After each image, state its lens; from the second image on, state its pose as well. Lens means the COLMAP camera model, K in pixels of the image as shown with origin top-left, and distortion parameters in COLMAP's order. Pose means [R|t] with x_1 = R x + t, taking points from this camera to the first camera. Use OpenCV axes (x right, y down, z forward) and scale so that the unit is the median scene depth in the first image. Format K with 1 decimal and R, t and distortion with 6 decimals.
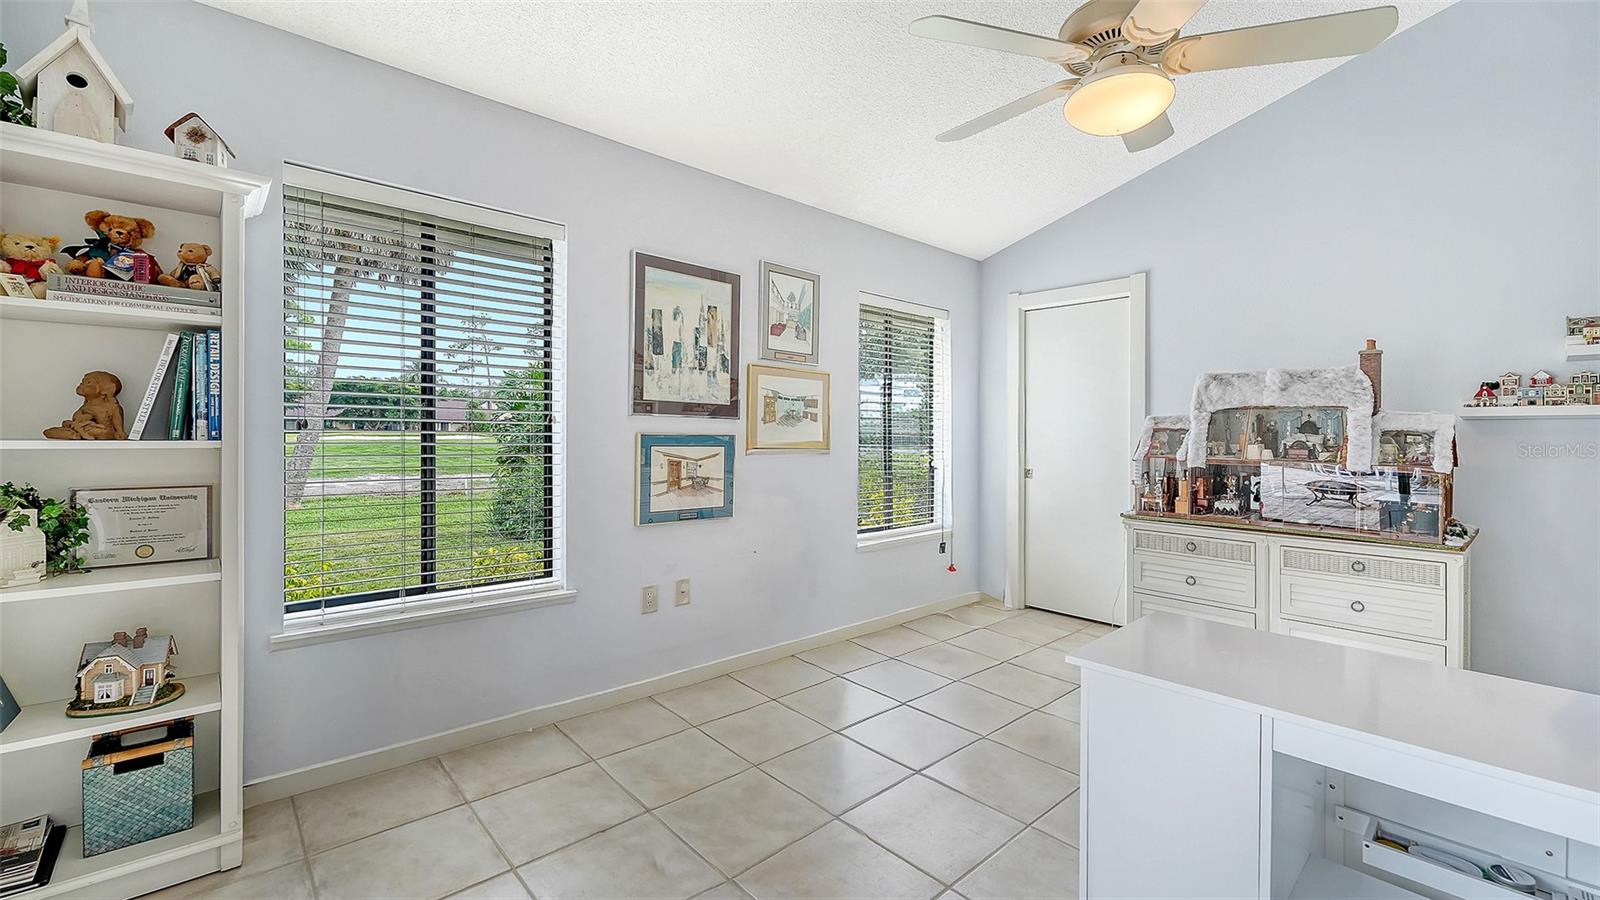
lens RADIAL K [[652.4, 0, 799.5], [0, 652.4, 433.1], [0, 0, 1]] dist [-0.002232, -0.000210]
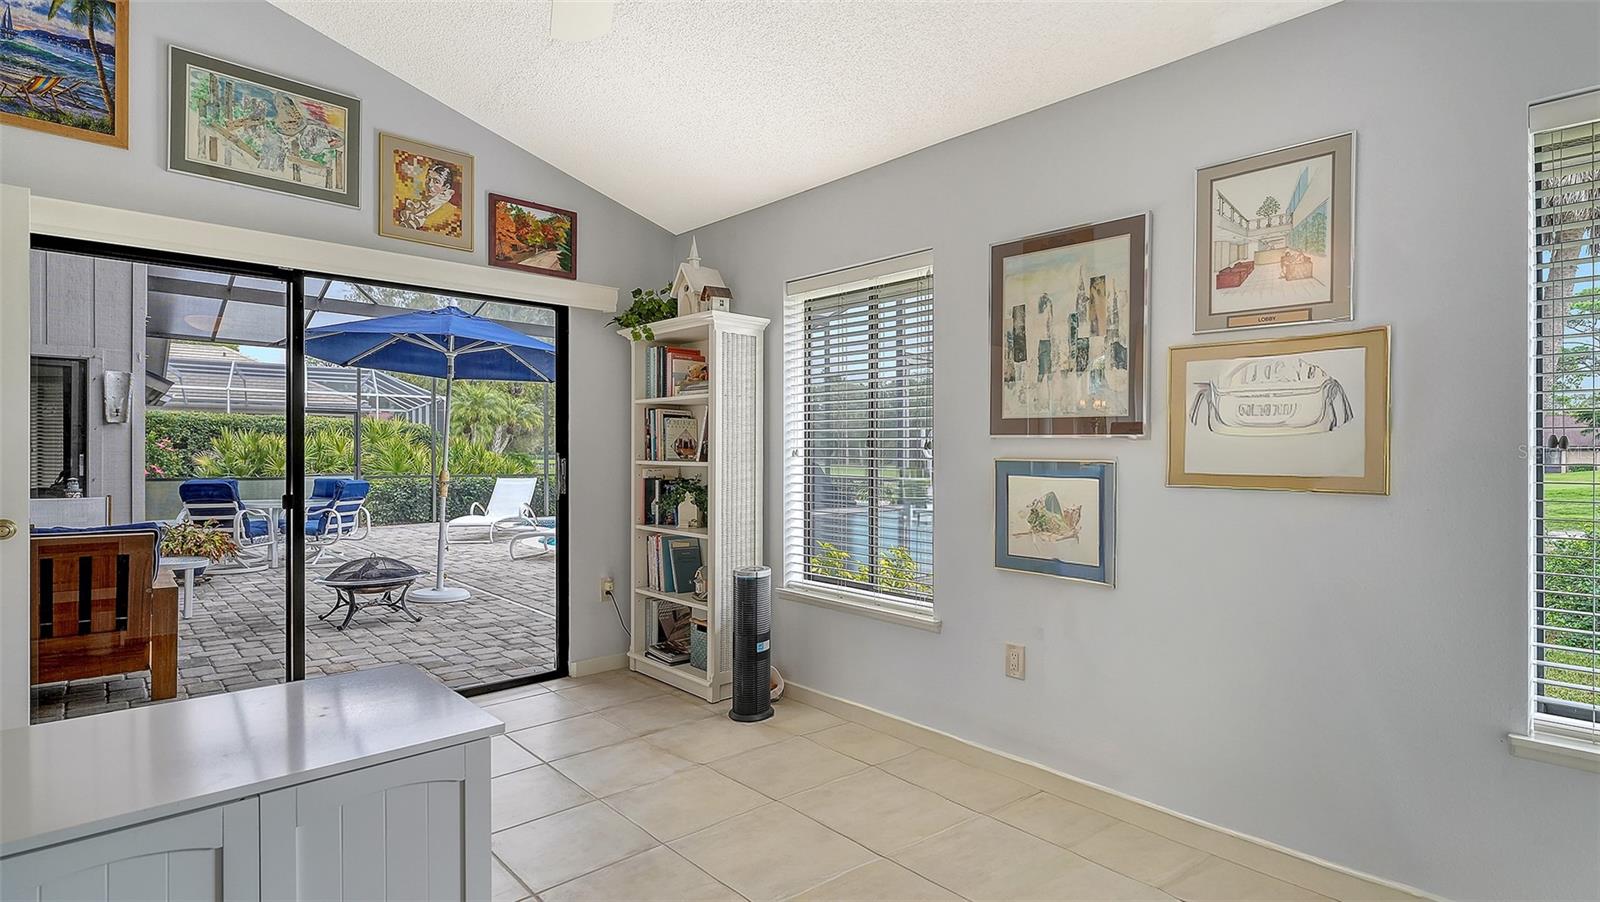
lens RADIAL K [[777.6, 0, 799.5], [0, 777.6, 461.4], [0, 0, 1]] dist [0.003635, 0.000207]
pose [[0.010842, -0.002976, -0.999937, 0.727840], [-0.008801, 0.999957, -0.003071, 0.008662], [0.999902, 0.008834, 0.010816, 0.704508]]
